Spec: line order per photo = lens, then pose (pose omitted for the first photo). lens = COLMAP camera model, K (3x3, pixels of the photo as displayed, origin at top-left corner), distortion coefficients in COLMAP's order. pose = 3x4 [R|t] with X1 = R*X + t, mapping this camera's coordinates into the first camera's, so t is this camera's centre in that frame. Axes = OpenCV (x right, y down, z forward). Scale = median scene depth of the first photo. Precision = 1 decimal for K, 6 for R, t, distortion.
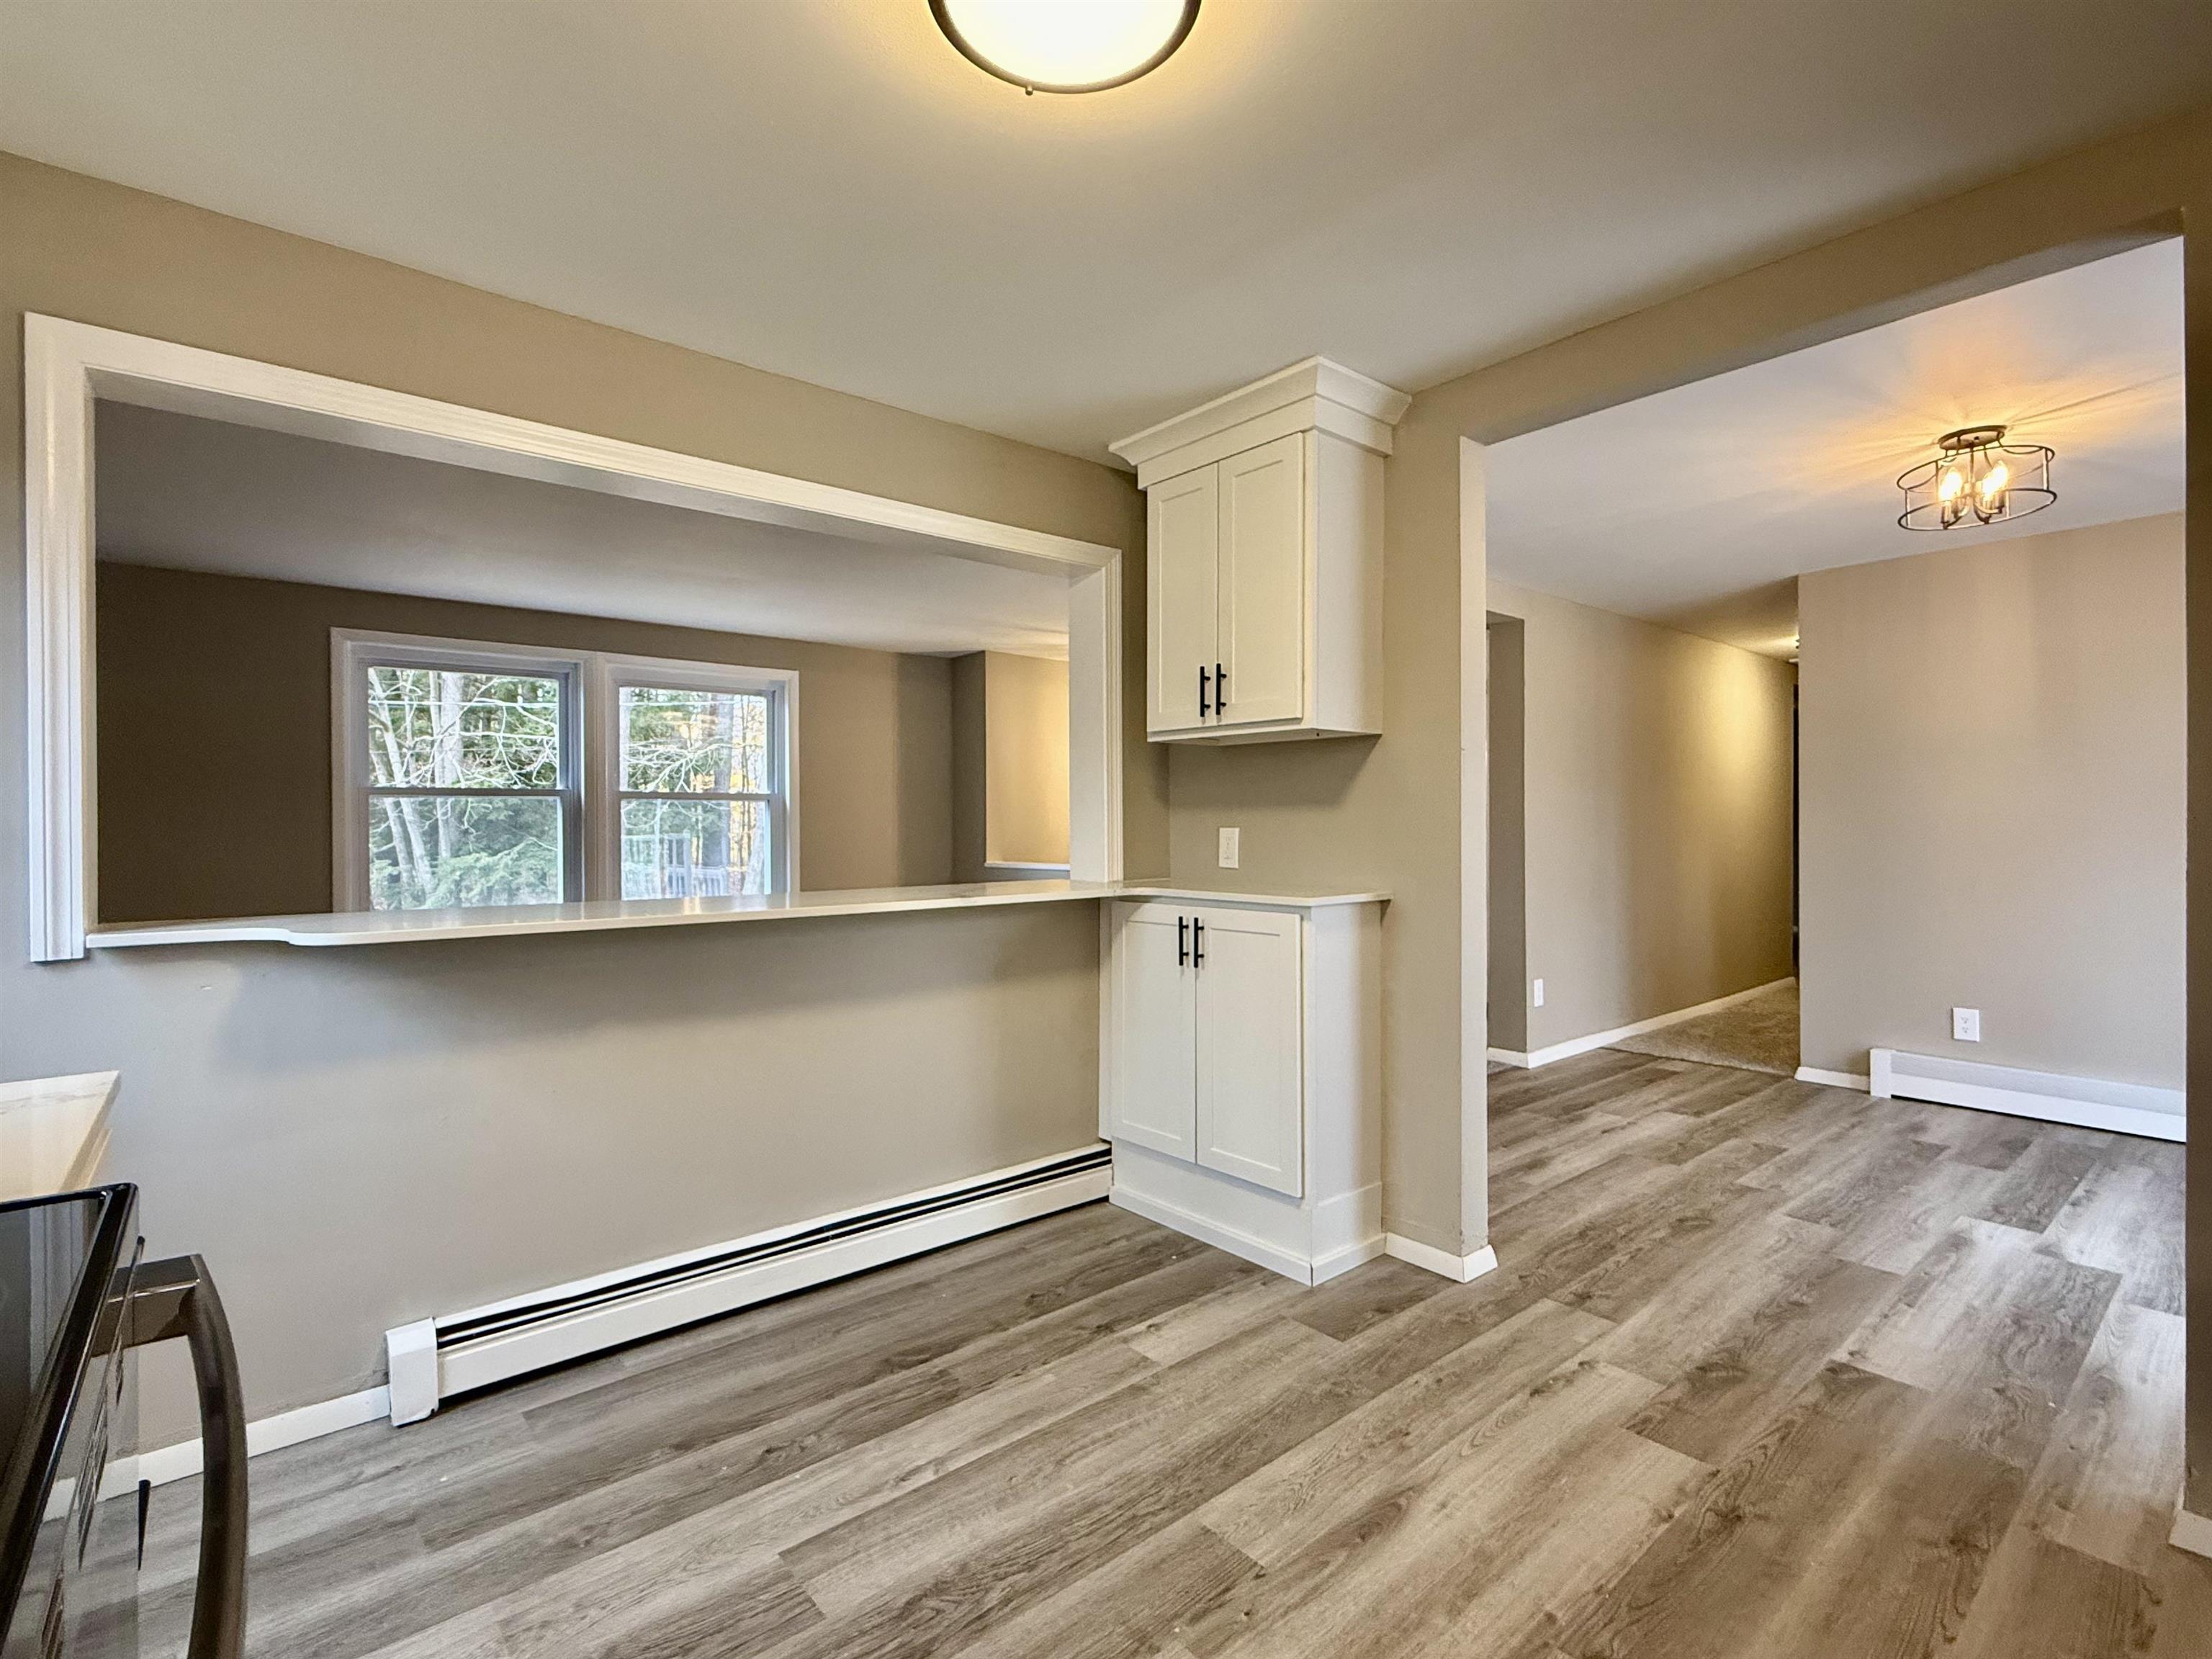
lens RADIAL K [[1038.2, 0, 1103.5], [0, 1038.2, 832.4], [0, 0, 1]] dist [0.000471, 0.000567]
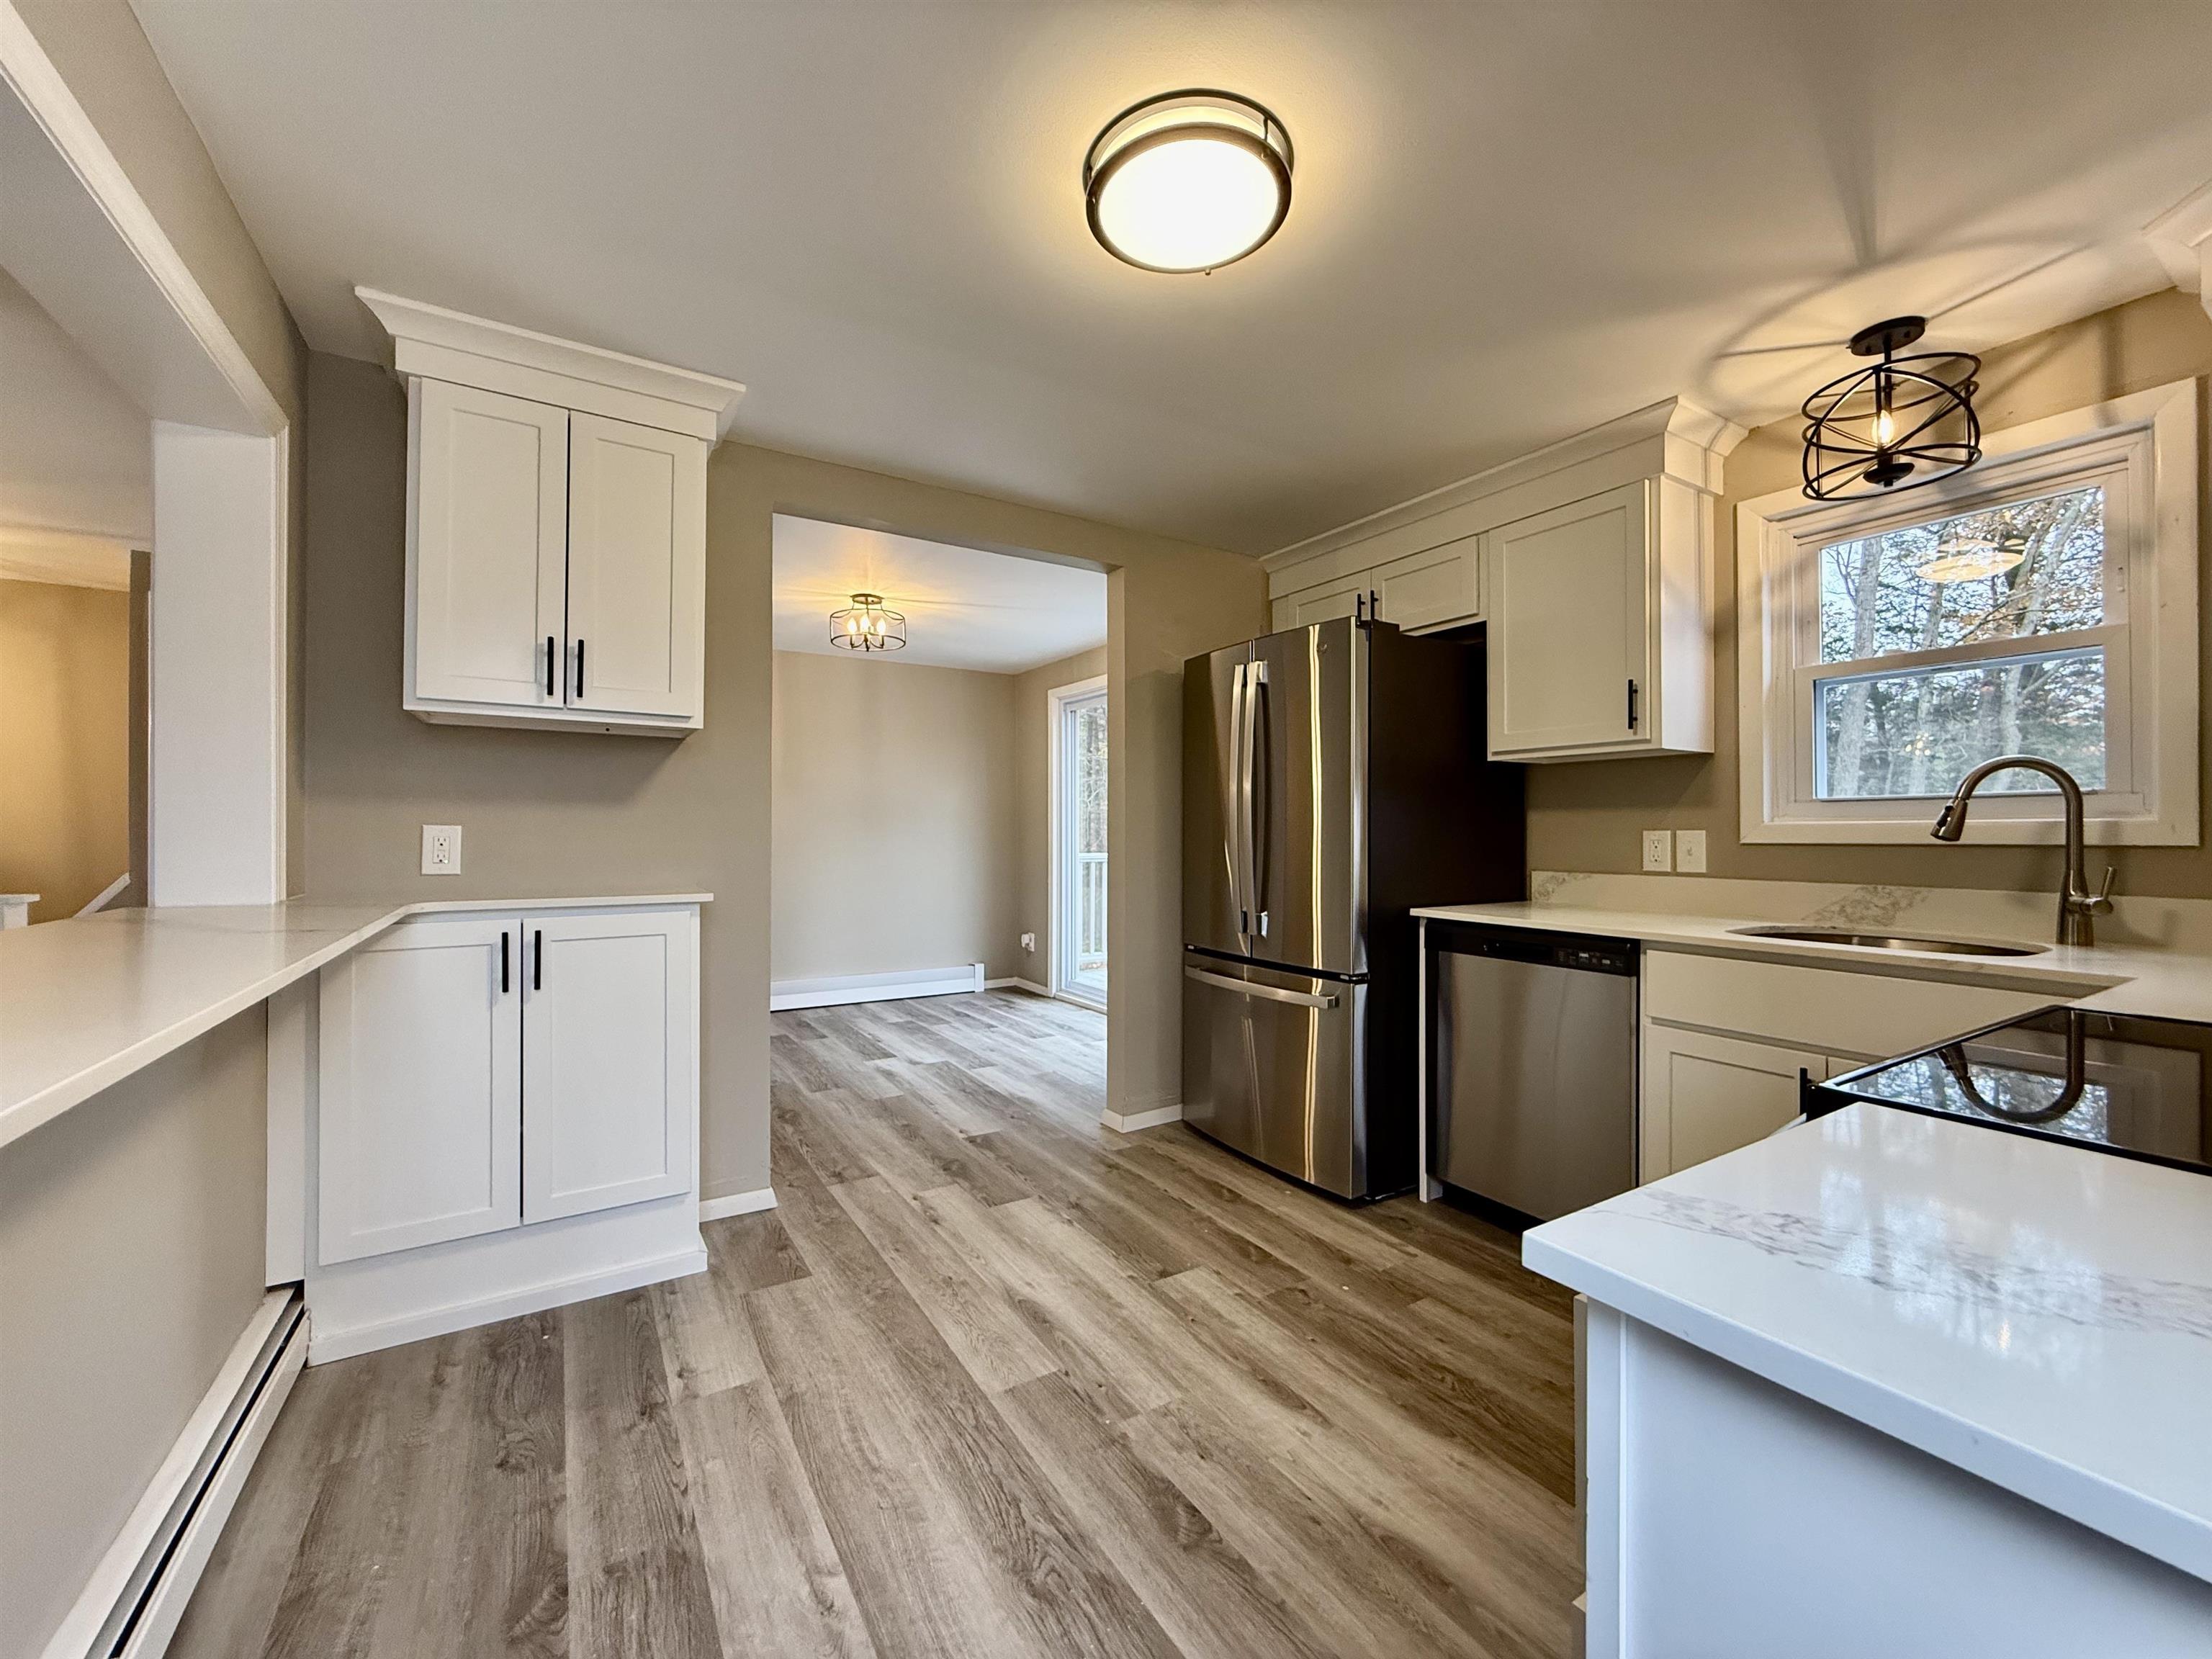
lens RADIAL K [[878.4, 0, 1102.5], [0, 878.4, 825.9], [0, 0, 1]] dist [0.000924, -0.000407]
pose [[0.147232, 0.009656, 0.989055, -0.665480], [0.005424, 0.999929, -0.010570, 0.009241], [-0.989087, 0.006921, 0.147169, 0.527389]]
